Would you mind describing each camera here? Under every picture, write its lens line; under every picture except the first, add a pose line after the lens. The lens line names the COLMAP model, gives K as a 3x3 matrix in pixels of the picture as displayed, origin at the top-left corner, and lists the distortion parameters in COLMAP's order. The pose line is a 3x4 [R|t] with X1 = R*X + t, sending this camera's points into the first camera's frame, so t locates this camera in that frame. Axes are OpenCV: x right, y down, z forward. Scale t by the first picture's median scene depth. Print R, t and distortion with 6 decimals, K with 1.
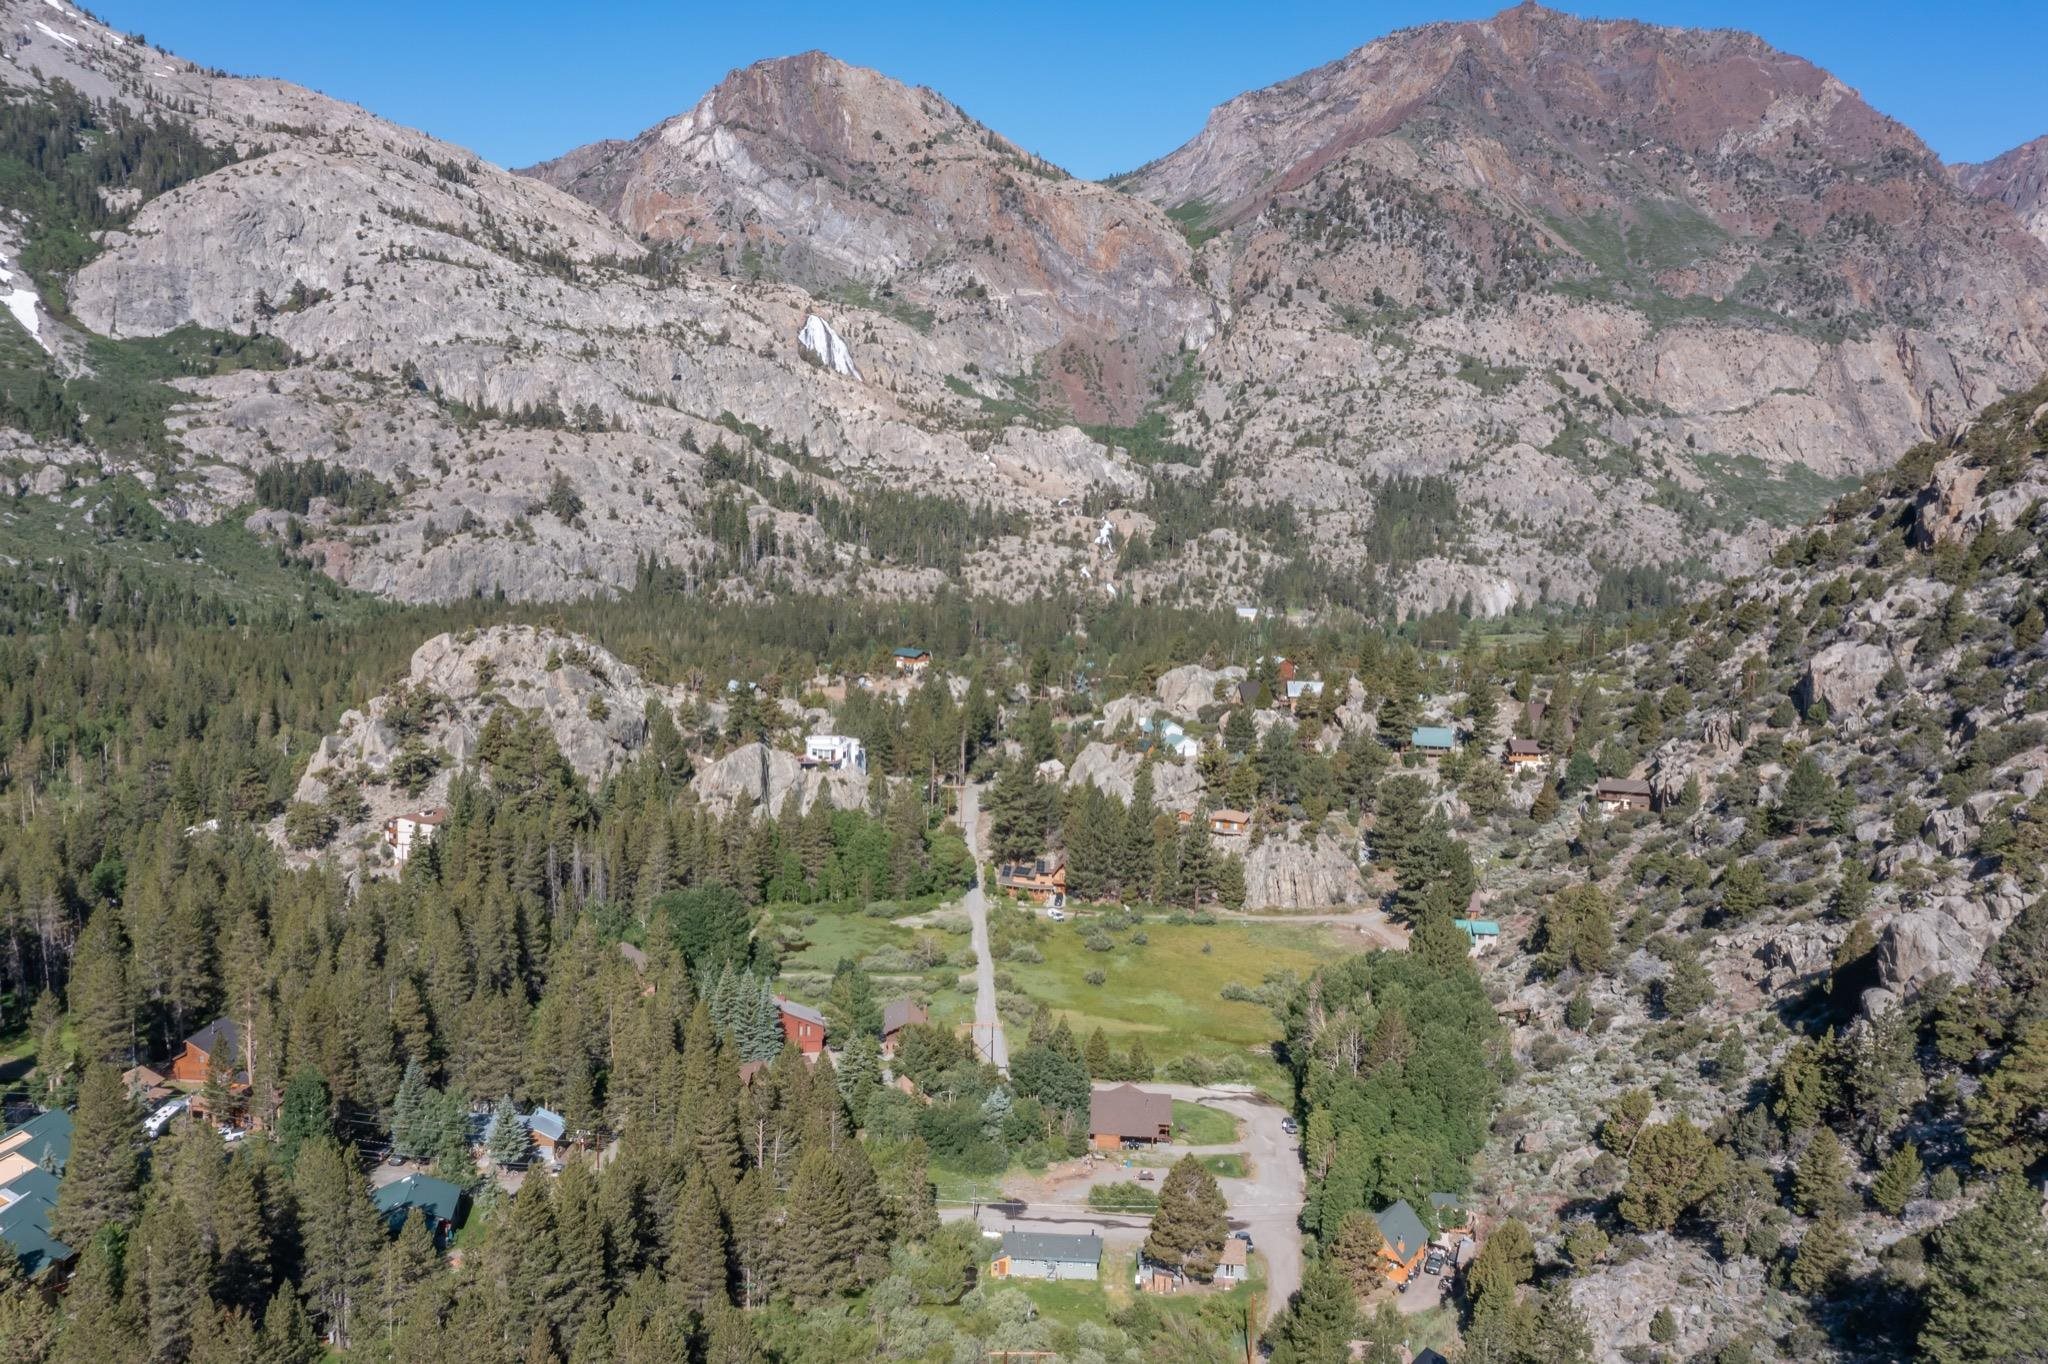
lens RADIAL K [[1626.7, 0, 1024.0], [0, 1626.7, 682.0], [0, 0, 1]] dist [0.024061, 0.004497]
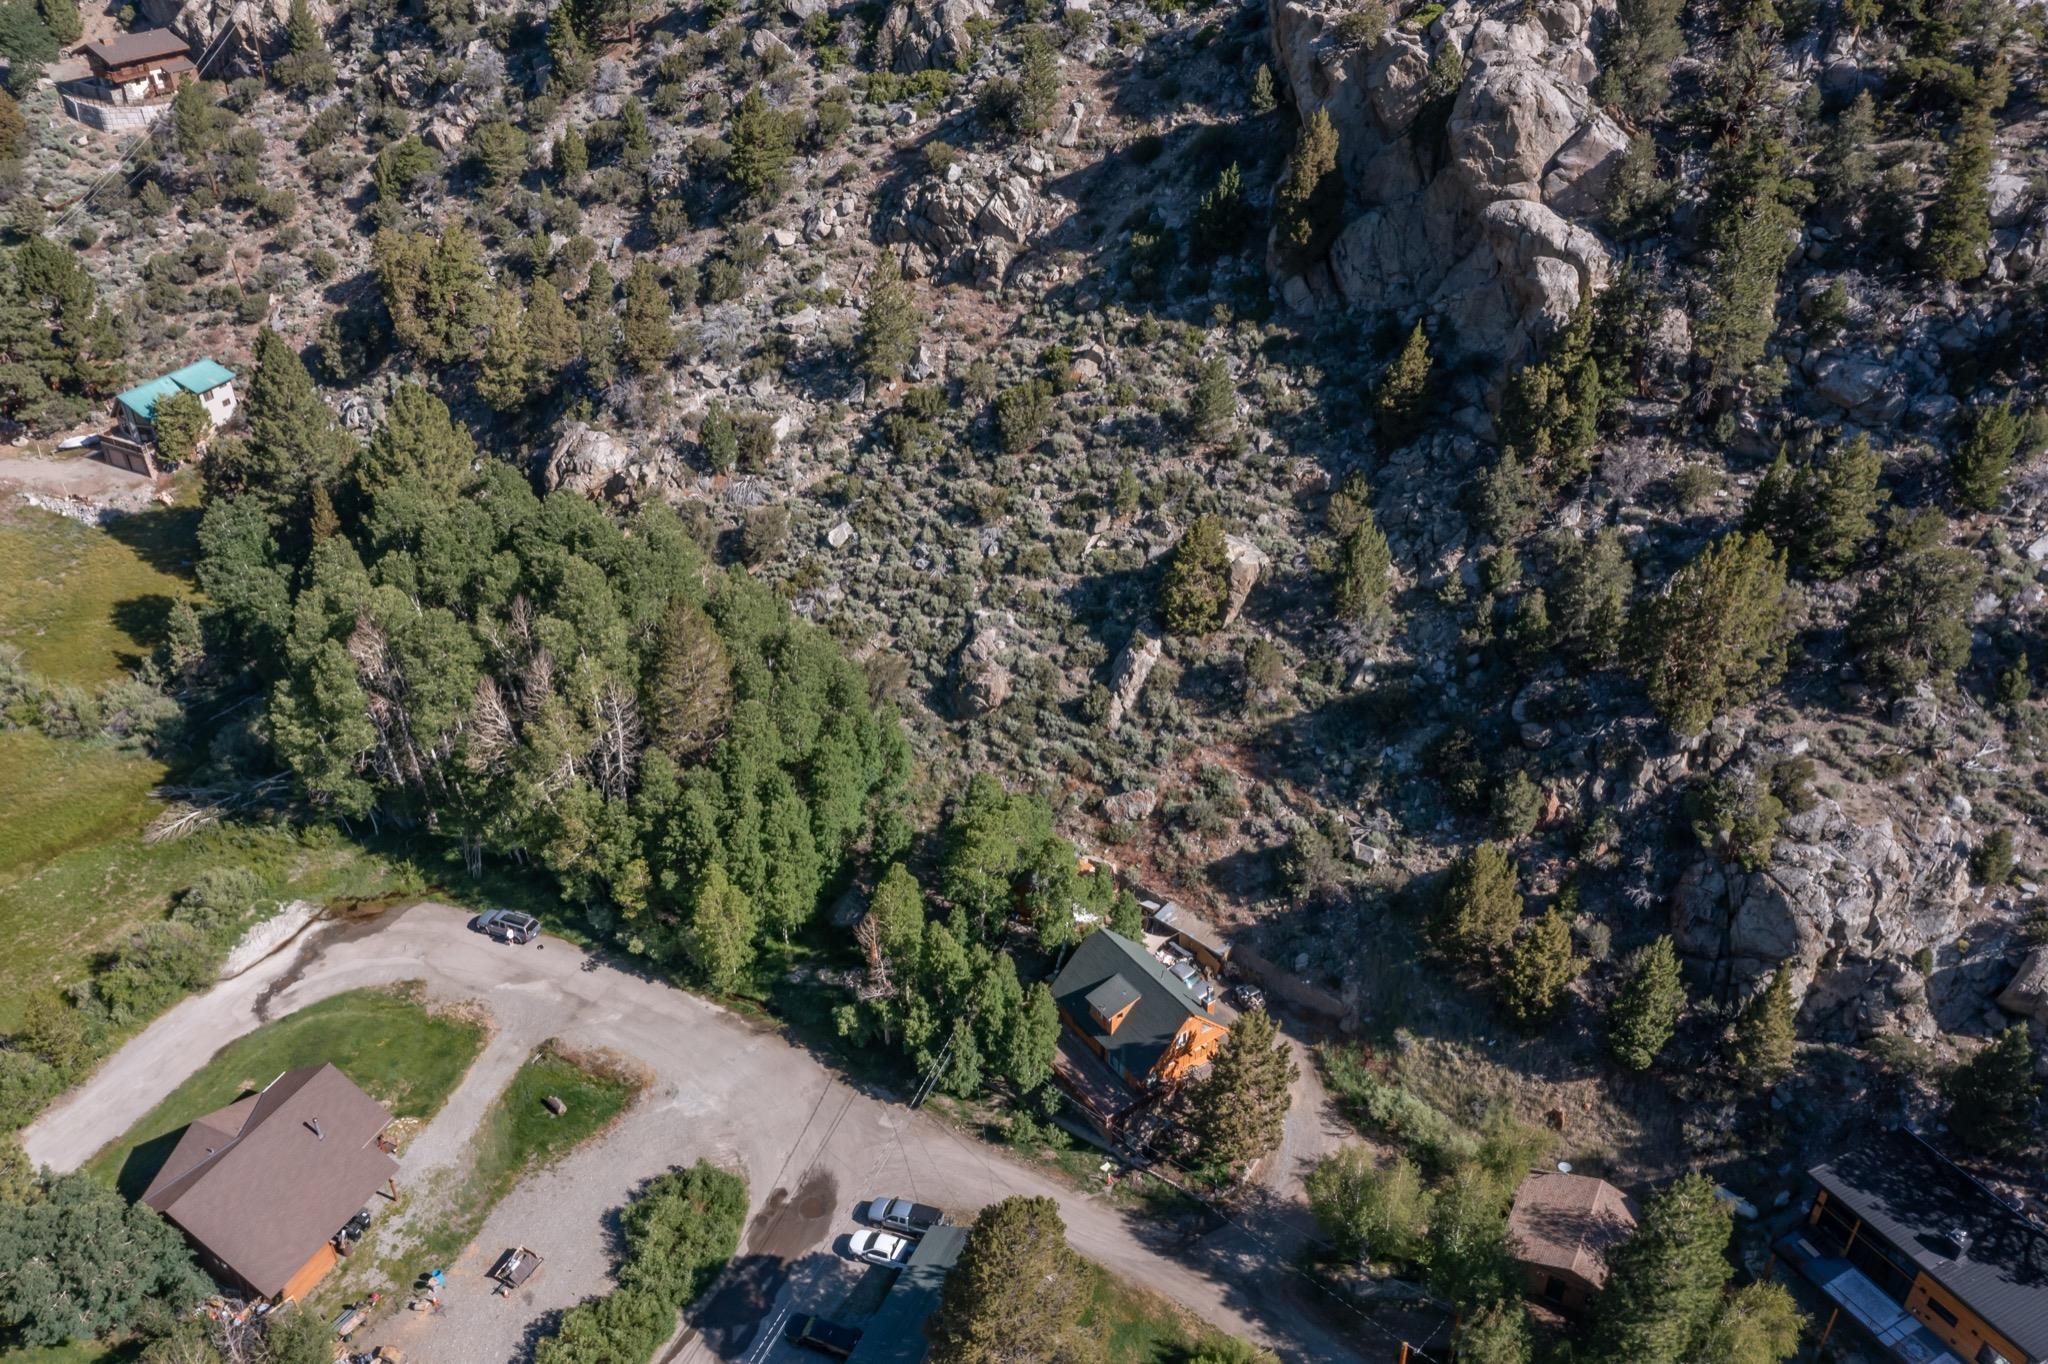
lens RADIAL K [[1647.0, 0, 1018.9], [0, 1647.0, 676.4], [0, 0, 1]] dist [0.018487, 0.005077]
pose [[0.385667, -0.540457, 0.747775, -0.069438], [0.149188, 0.836339, 0.527523, -0.013334], [-0.910497, -0.091889, 0.403177, 0.480626]]
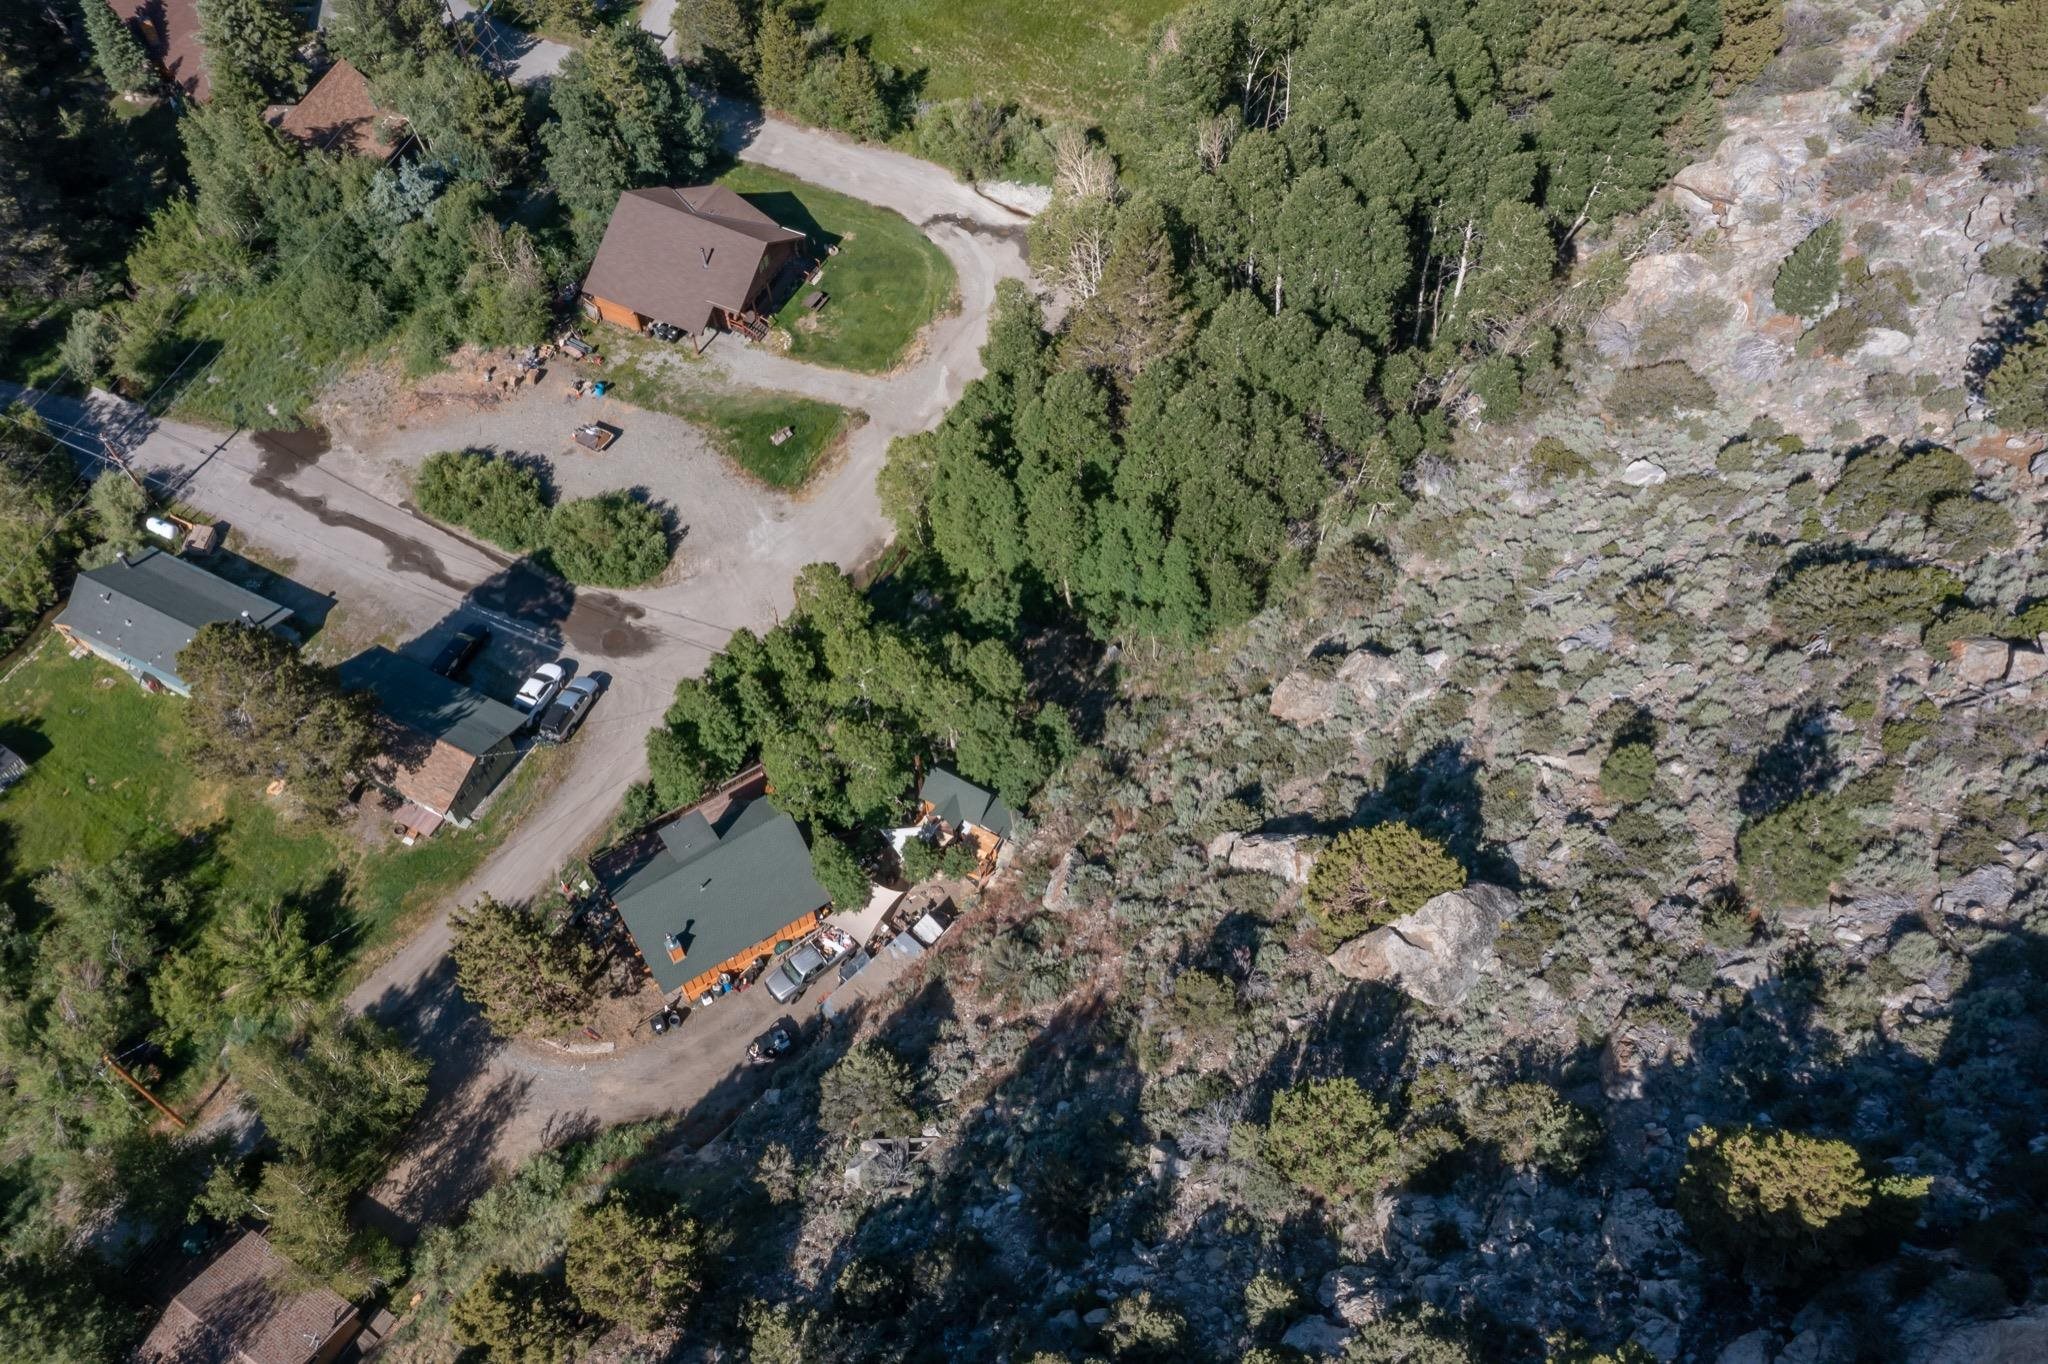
lens RADIAL K [[1647.0, 0, 1018.9], [0, 1647.0, 676.4], [0, 0, 1]] dist [0.018487, 0.005077]
pose [[0.905097, 0.318163, -0.282085, 0.226850], [-0.011346, 0.681243, 0.731969, -0.002278], [0.425053, -0.659303, 0.620201, 0.464285]]
